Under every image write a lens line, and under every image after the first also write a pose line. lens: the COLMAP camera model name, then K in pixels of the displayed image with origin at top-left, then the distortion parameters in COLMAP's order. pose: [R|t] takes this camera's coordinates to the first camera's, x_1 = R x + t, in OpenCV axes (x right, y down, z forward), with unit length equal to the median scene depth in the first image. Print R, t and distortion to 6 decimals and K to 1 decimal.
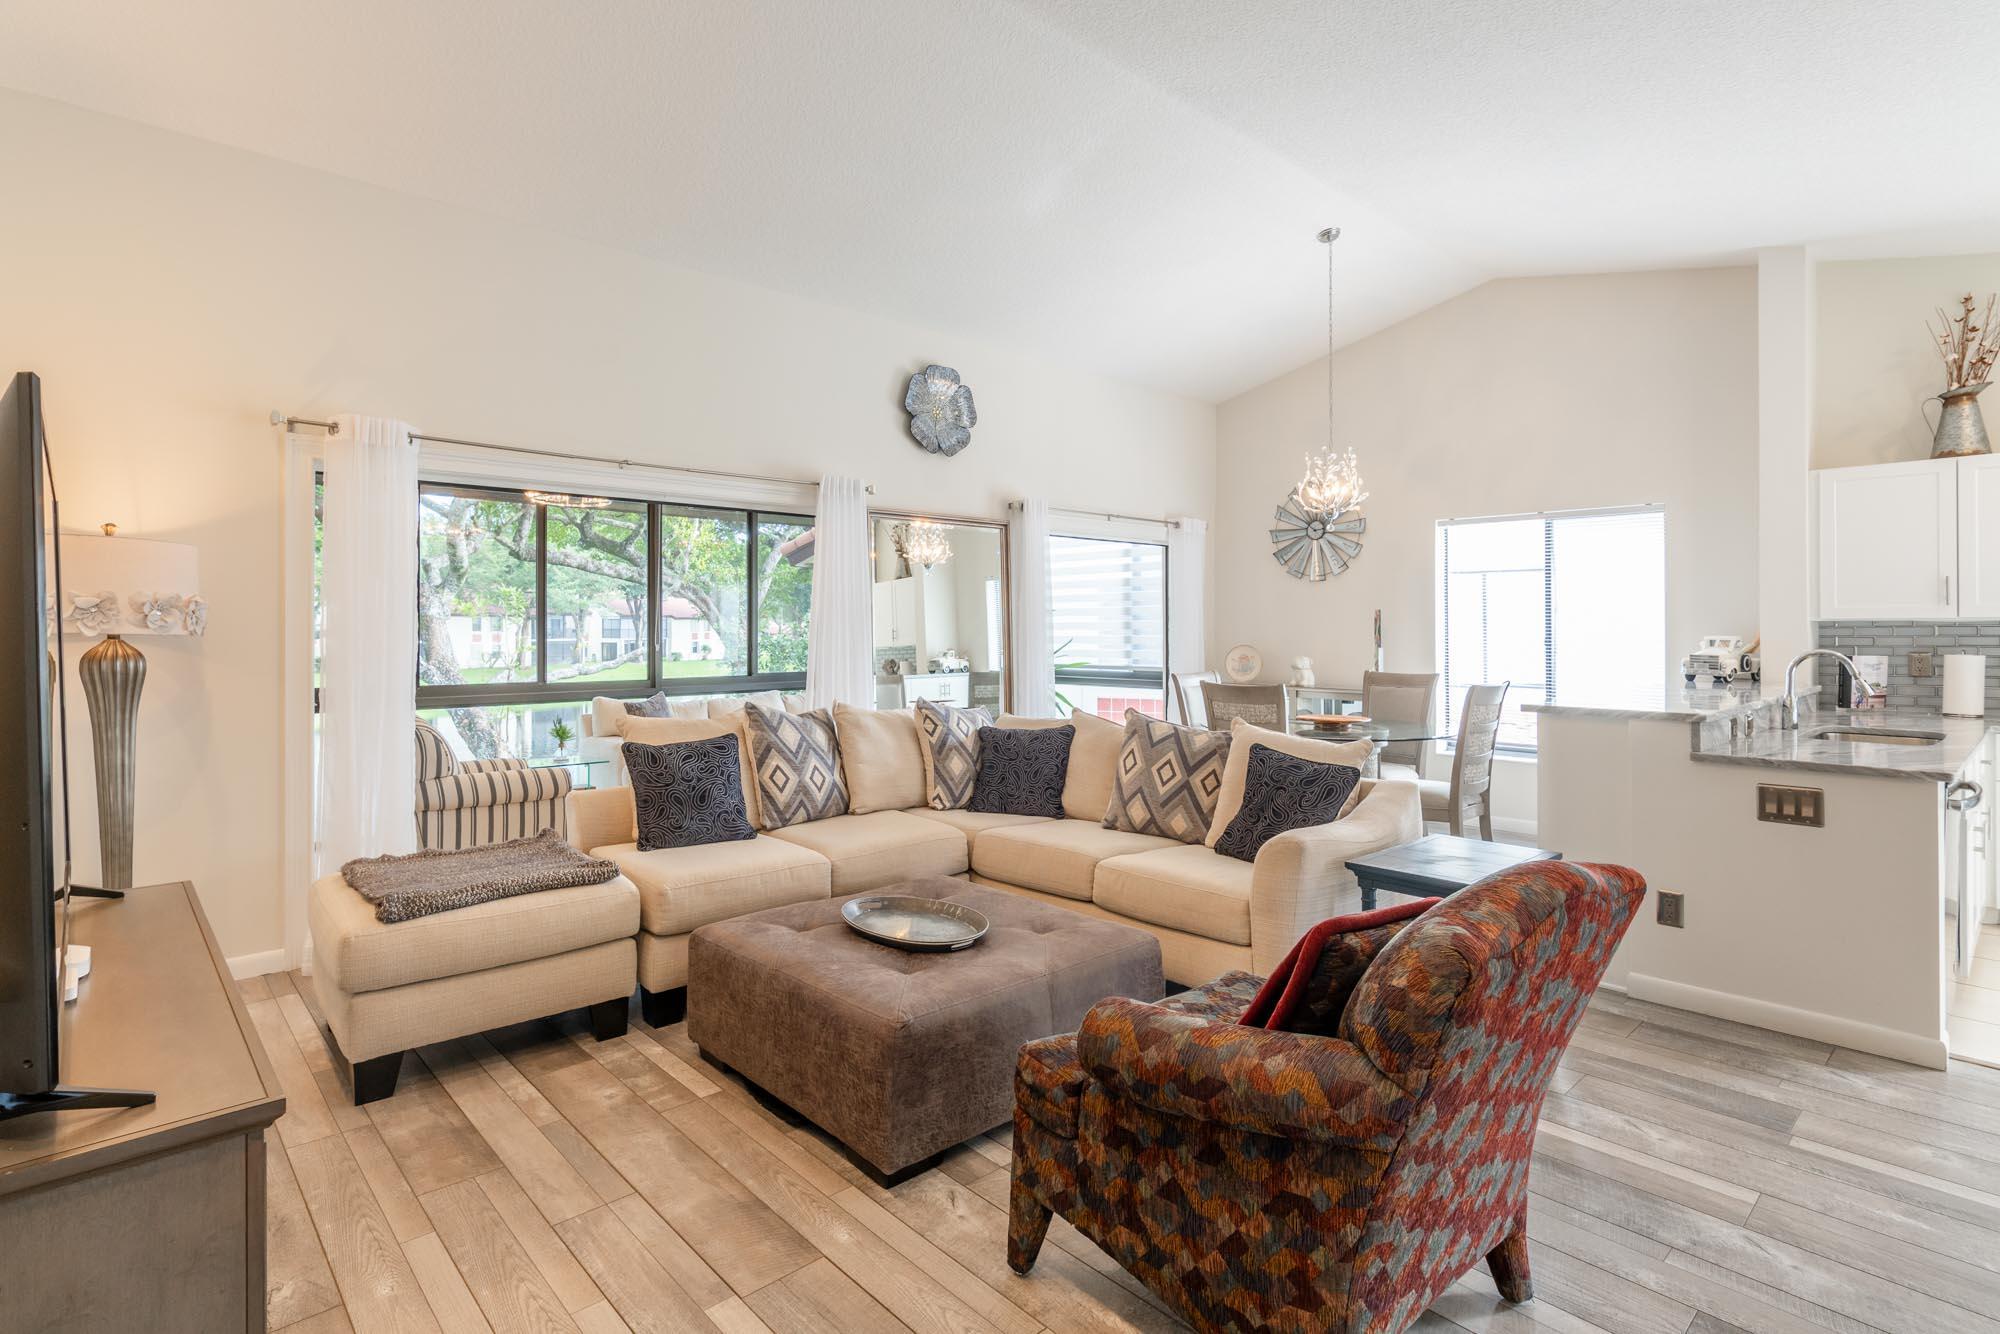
lens RADIAL K [[986.9, 0, 993.5], [0, 986.9, 645.9], [0, 0, 1]] dist [0.002482, -0.000380]
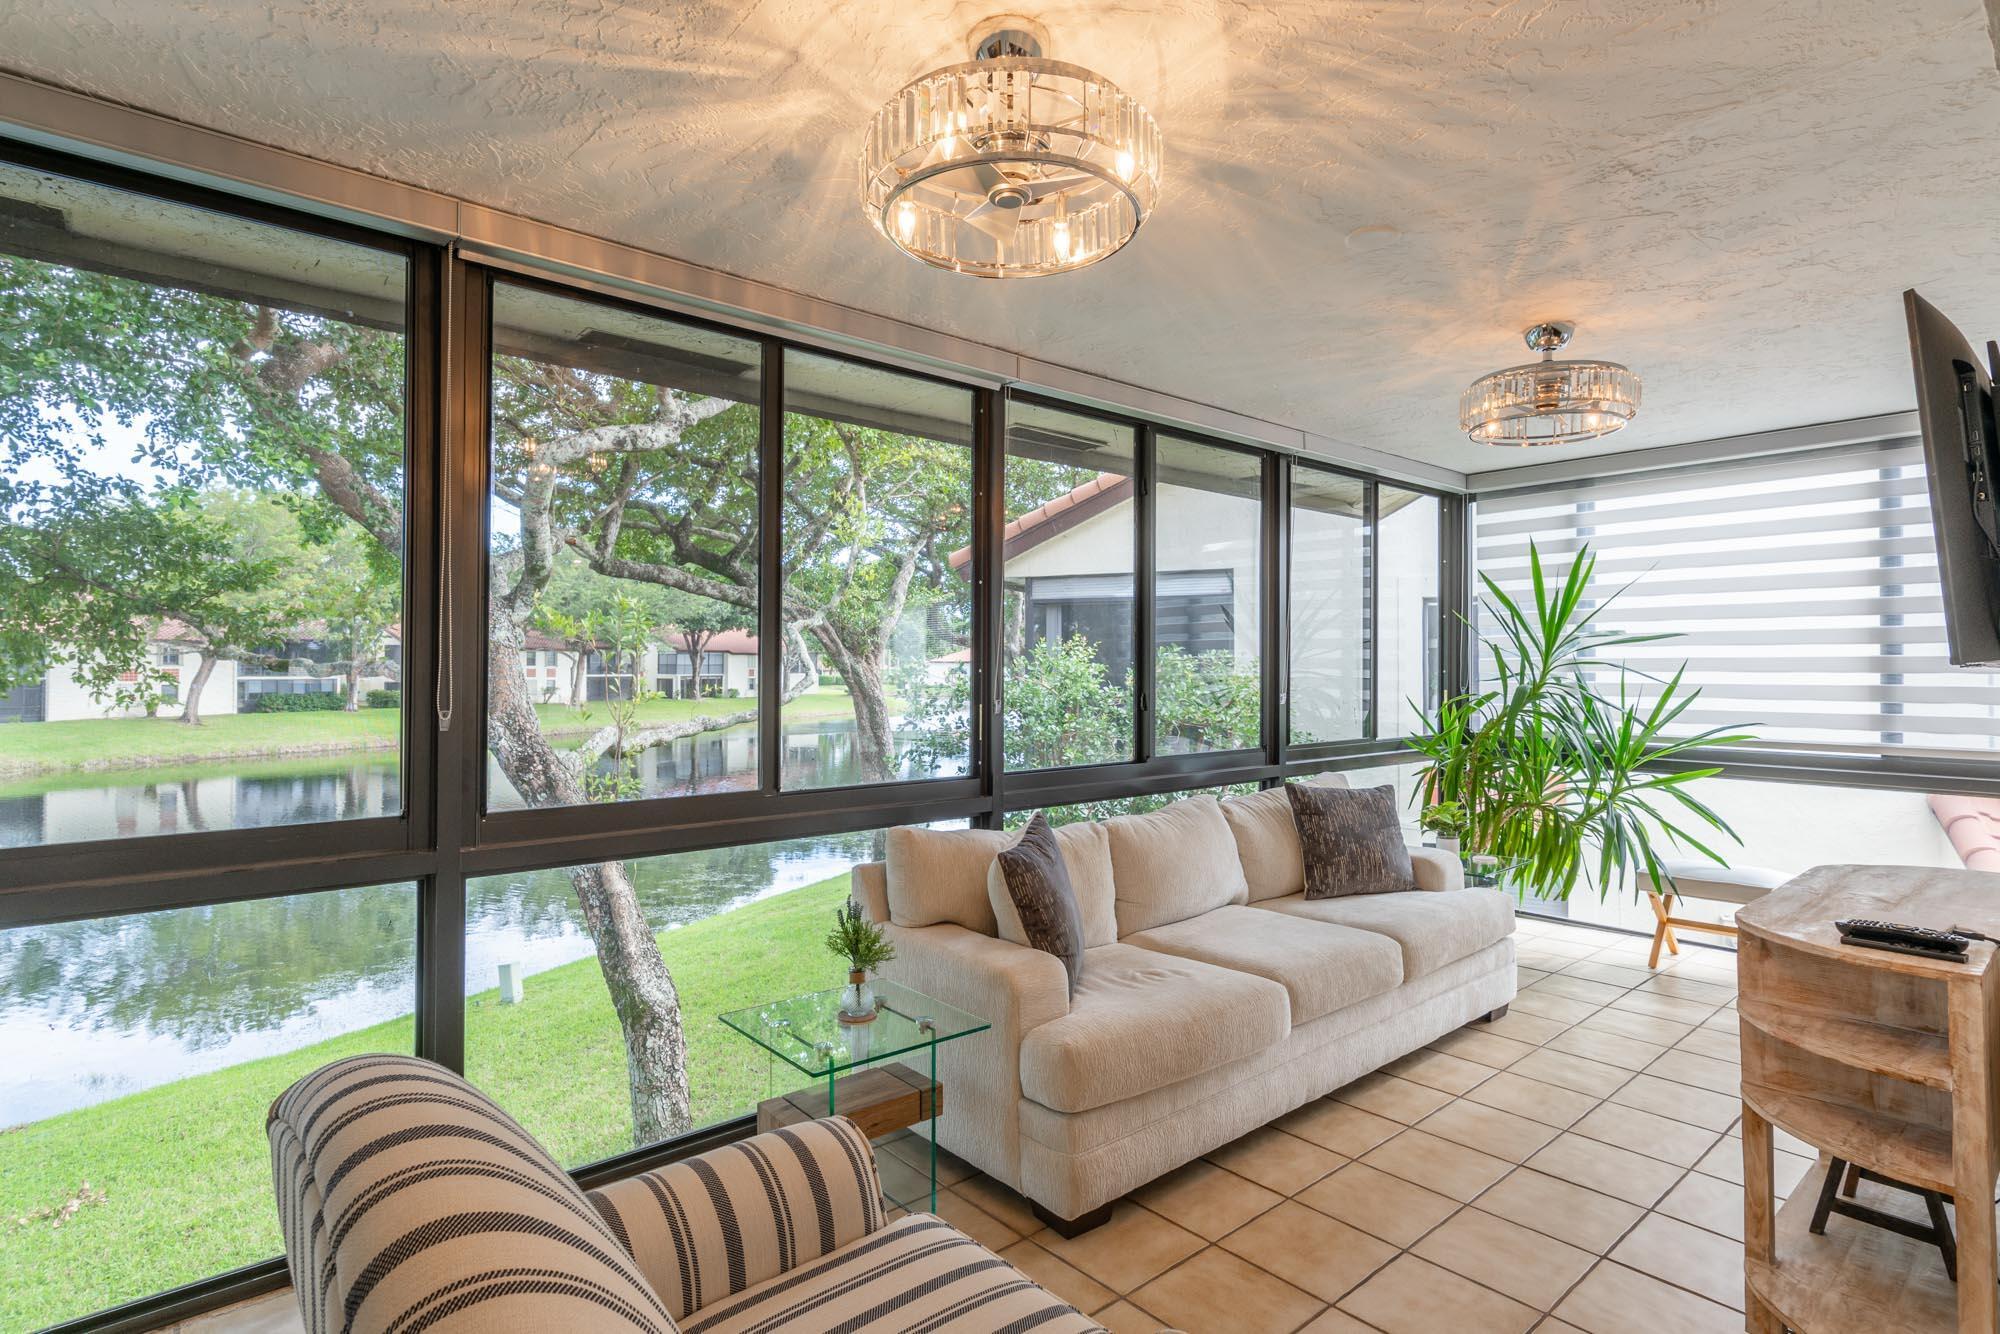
lens RADIAL K [[986.9, 0, 993.5], [0, 986.9, 645.9], [0, 0, 1]] dist [0.002482, -0.000380]
pose [[0.999110, 0.006510, -0.041677, -0.125434], [-0.008110, 0.999232, -0.038347, -0.003024], [0.041395, 0.038651, 0.998395, 0.212564]]
